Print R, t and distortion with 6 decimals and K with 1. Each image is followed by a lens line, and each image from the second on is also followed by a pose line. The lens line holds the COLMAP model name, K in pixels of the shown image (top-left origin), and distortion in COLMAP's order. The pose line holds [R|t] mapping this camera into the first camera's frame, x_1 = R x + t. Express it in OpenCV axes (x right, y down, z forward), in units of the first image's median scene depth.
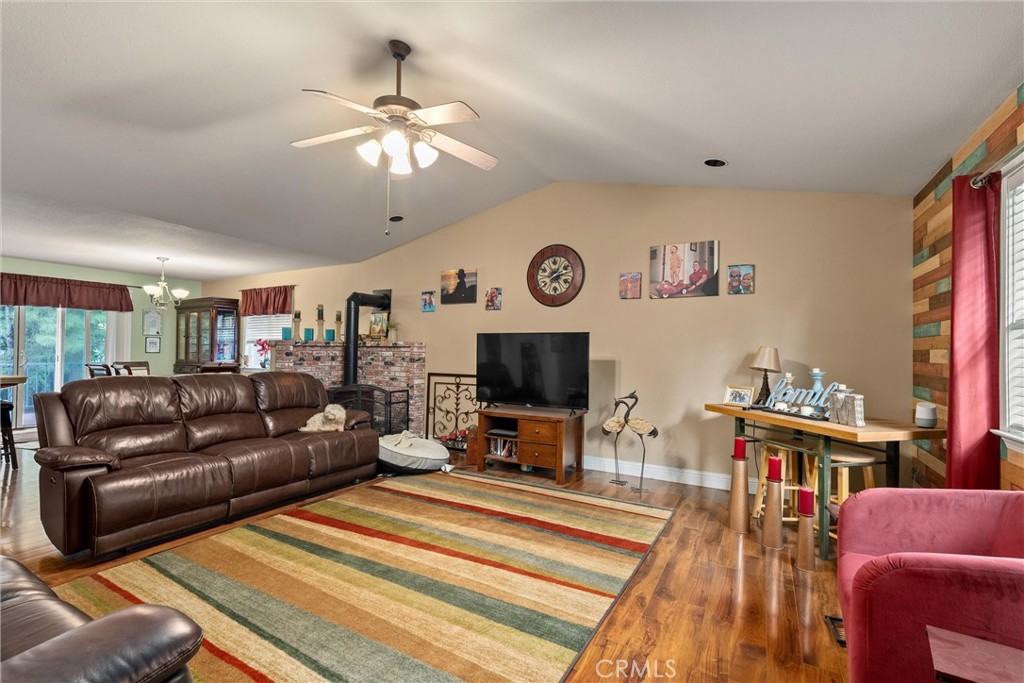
lens RADIAL K [[453.5, 0, 513.1], [0, 453.5, 342.3], [0, 0, 1]] dist [-0.003419, 0.000278]
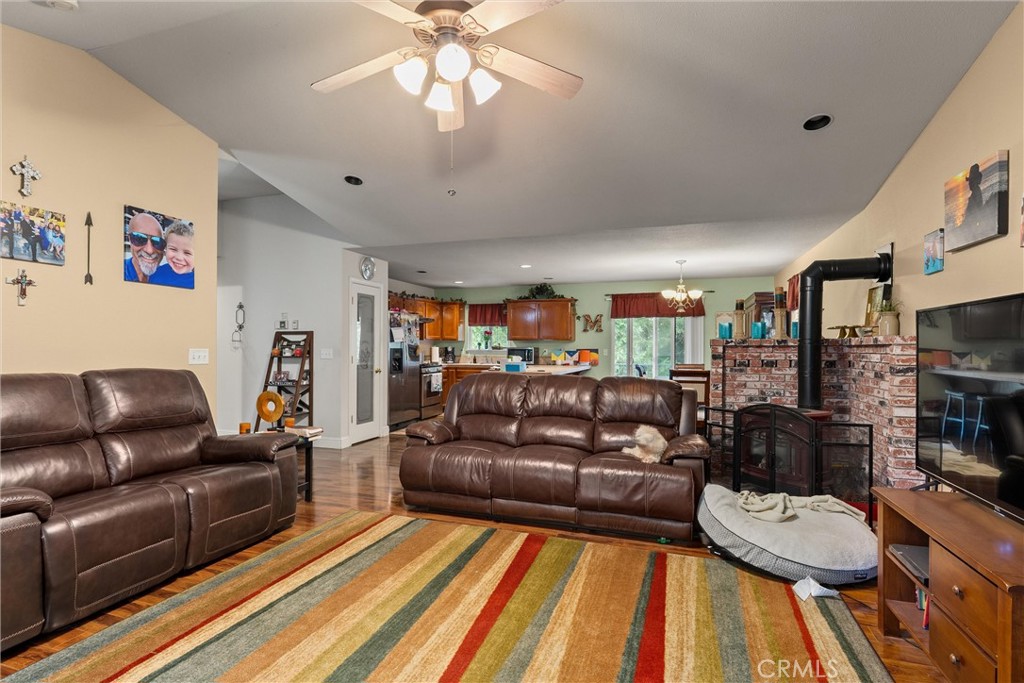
lens RADIAL K [[503.6, 0, 512.0], [0, 503.6, 346.8], [0, 0, 1]] dist [-0.001933, 0.000332]
pose [[0.189672, -0.013211, -0.981759, 0.358956], [0.010169, 0.999882, -0.011490, 0.018982], [0.981795, -0.007804, 0.189784, 0.616727]]
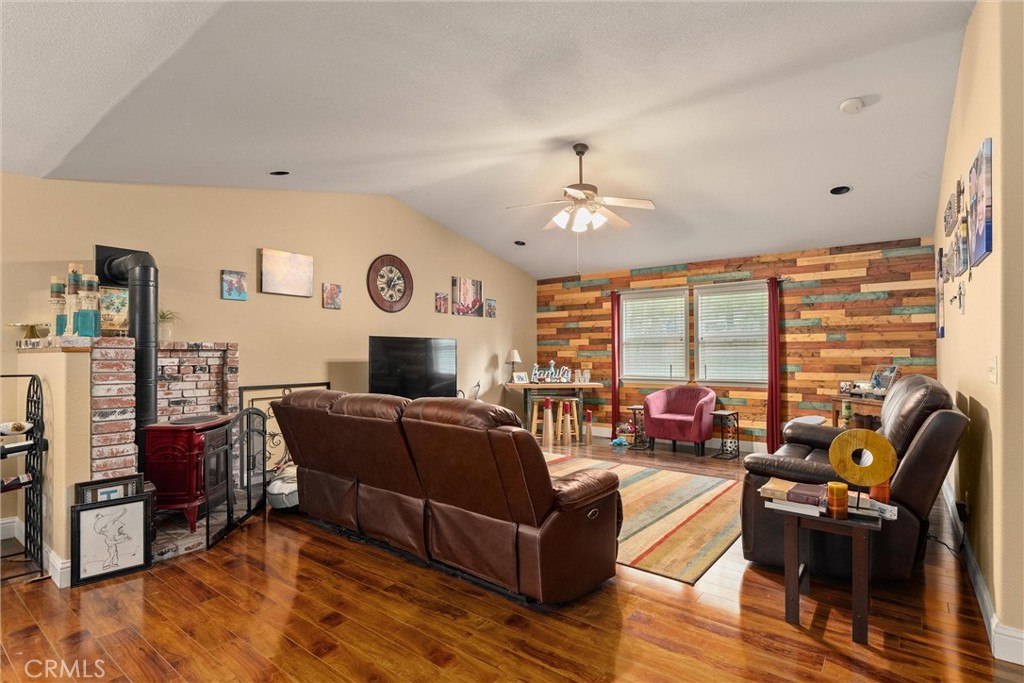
lens RADIAL K [[503.6, 0, 509.9], [0, 503.6, 350.1], [0, 0, 1]] dist [-0.001933, 0.000332]
pose [[0.147381, -0.001108, 0.989079, -1.230224], [-0.008701, 0.999959, 0.002417, 0.006043], [-0.989042, -0.008963, 0.147365, 0.639641]]
